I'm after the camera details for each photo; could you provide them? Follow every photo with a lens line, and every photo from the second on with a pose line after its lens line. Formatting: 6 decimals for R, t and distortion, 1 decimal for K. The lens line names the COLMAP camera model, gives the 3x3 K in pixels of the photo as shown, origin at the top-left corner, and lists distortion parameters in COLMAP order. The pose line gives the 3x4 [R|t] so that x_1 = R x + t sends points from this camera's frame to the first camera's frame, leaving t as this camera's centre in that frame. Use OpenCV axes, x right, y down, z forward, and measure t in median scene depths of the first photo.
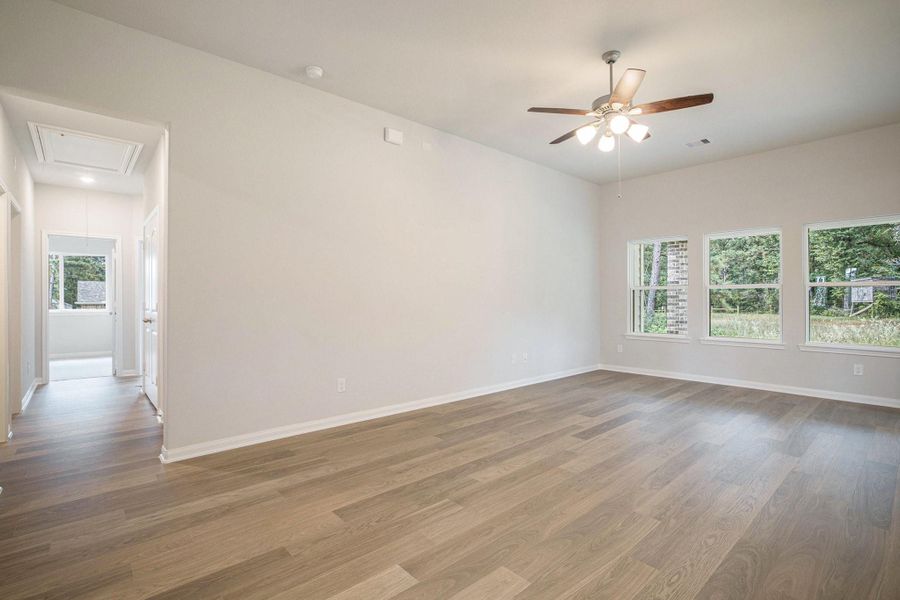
lens RADIAL K [[429.4, 0, 468.5], [0, 429.4, 304.7], [0, 0, 1]] dist [0.004253, 0.000558]
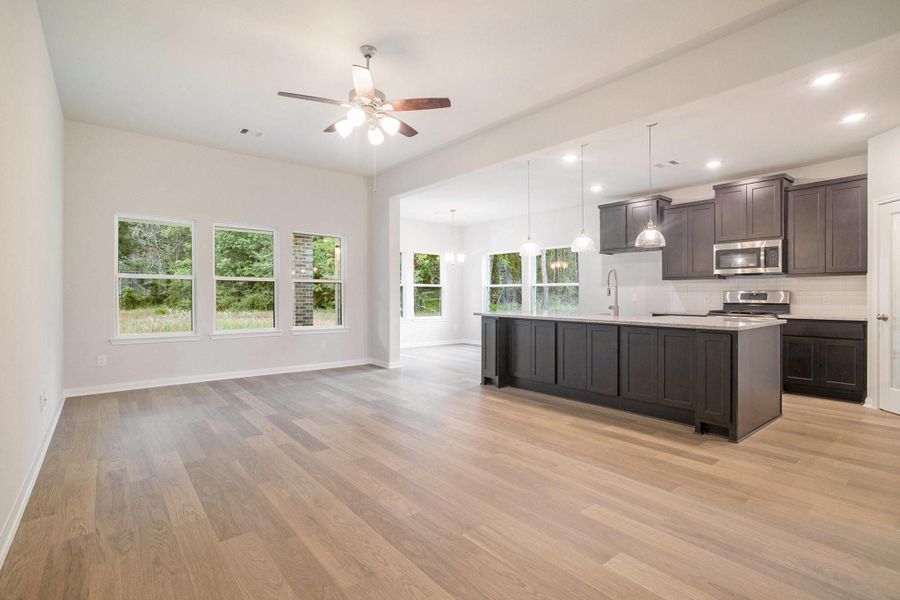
lens RADIAL K [[429.4, 0, 459.5], [0, 429.4, 293.7], [0, 0, 1]] dist [0.004253, 0.000558]
pose [[0.065000, 0.004185, 0.997876, -0.640855], [0.003374, 0.999985, -0.004414, -0.008586], [-0.997880, 0.003654, 0.064985, 0.687271]]
